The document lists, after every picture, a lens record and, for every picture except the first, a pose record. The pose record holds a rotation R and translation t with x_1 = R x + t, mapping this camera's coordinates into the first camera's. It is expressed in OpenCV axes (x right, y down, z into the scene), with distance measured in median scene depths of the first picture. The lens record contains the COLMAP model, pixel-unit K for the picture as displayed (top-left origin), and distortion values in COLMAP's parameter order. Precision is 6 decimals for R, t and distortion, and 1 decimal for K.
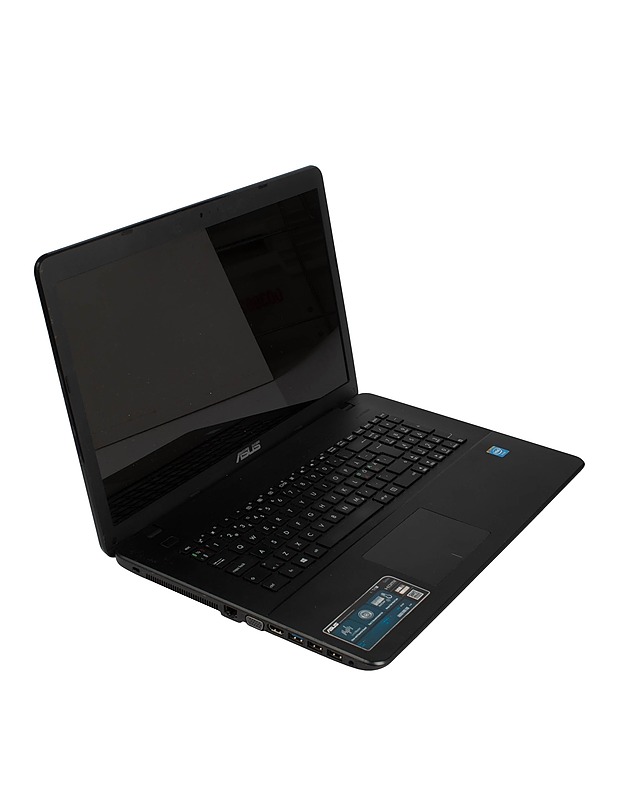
lens RADIAL K [[1115.3, 0, 309.0], [0, 1115.3, 400.0], [0, 0, 1]] dist [-0.032110, -0.029473]
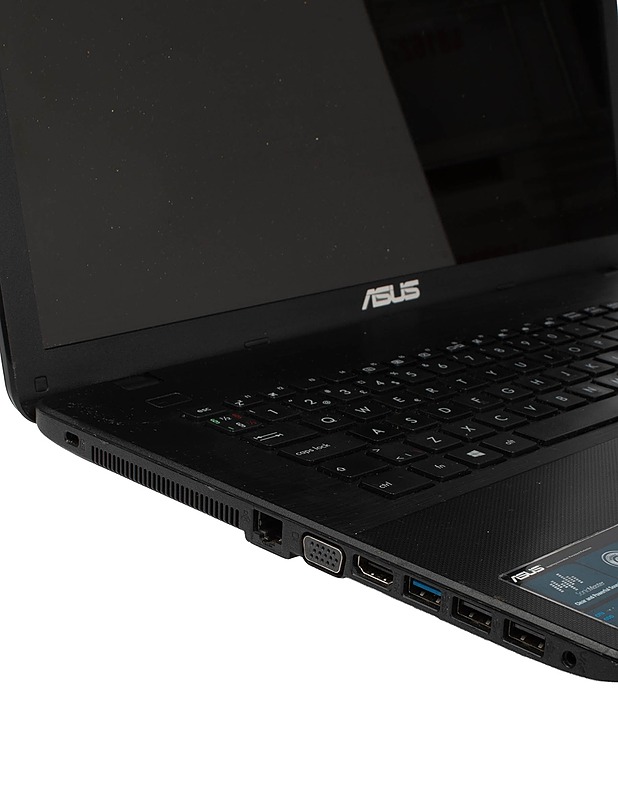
lens RADIAL K [[1404.3, 0, 309.0], [0, 1404.3, 400.0], [0, 0, 1]] dist [-0.001493, -0.032663]
pose [[0.979227, 0.042351, -0.198293, 0.036198], [-0.066541, 0.990905, -0.116964, 0.185629], [0.191536, 0.127729, 0.973139, 0.475007]]
